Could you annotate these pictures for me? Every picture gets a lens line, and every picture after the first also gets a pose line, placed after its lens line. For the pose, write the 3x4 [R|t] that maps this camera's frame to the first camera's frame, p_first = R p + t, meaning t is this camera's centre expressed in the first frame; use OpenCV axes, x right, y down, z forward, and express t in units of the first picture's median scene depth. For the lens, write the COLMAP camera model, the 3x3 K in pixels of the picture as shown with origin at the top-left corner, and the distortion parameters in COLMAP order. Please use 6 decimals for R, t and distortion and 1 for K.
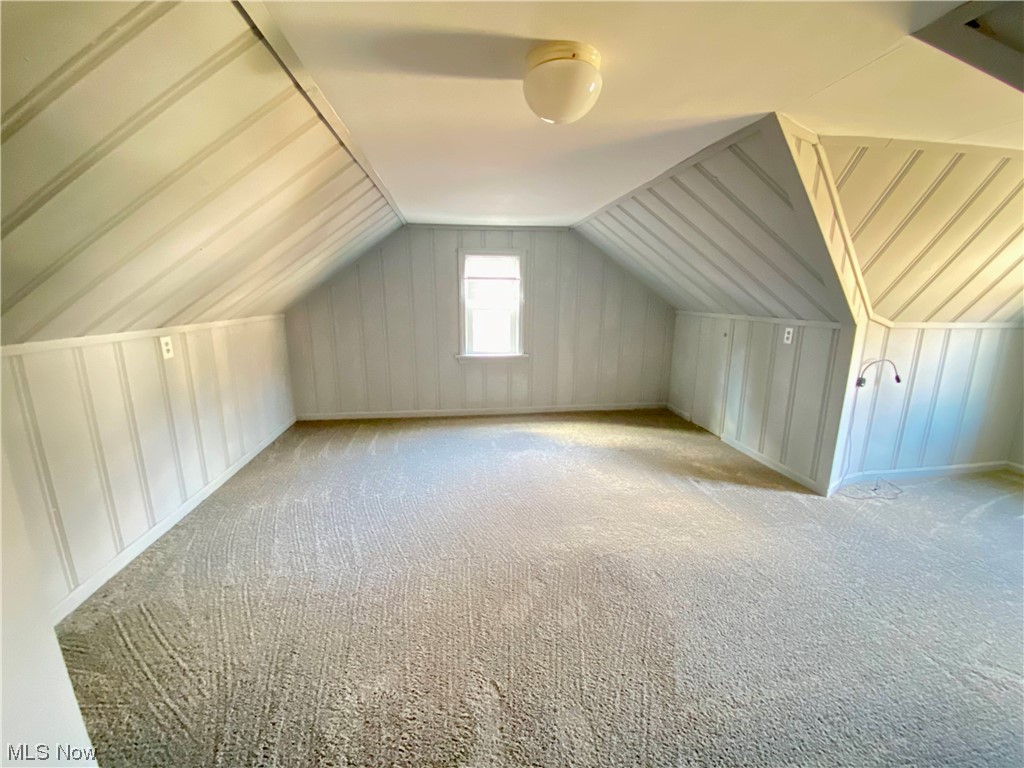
lens RADIAL K [[414.1, 0, 509.0], [0, 414.1, 385.3], [0, 0, 1]] dist [0.018496, -0.020019]
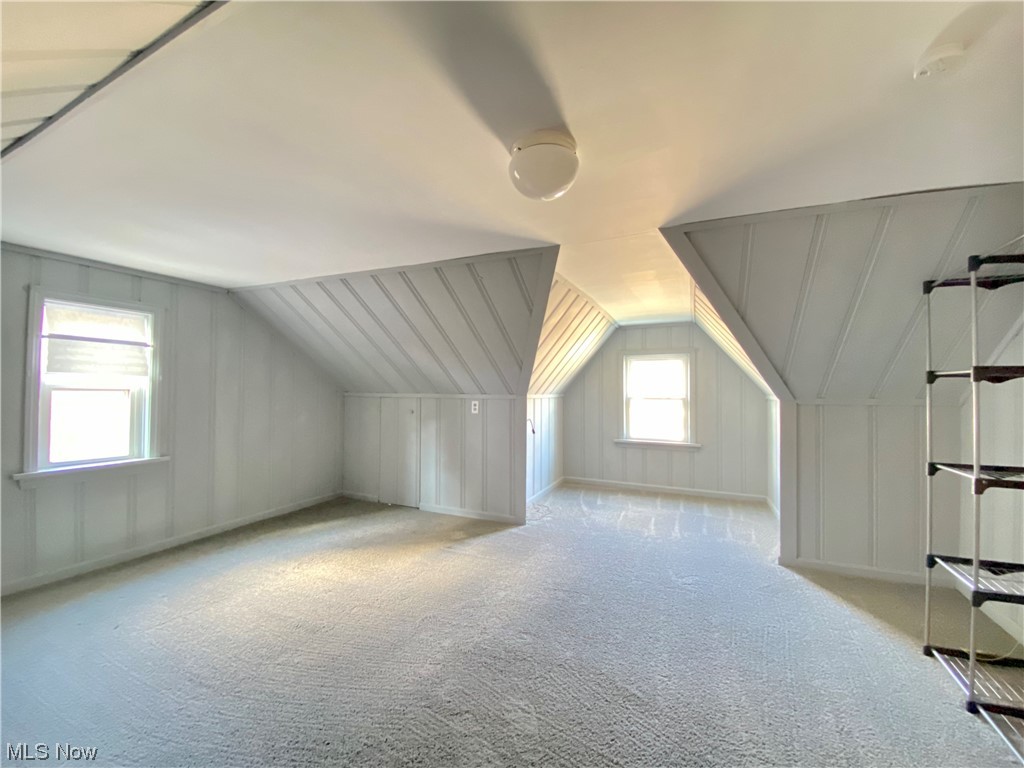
lens RADIAL K [[414.1, 0, 509.0], [0, 414.1, 385.3], [0, 0, 1]] dist [0.018496, -0.020019]
pose [[0.512398, 0.013064, 0.858649, -0.329378], [0.177023, 0.976802, -0.120499, -0.012164], [-0.840304, 0.213744, 0.498199, 0.240809]]
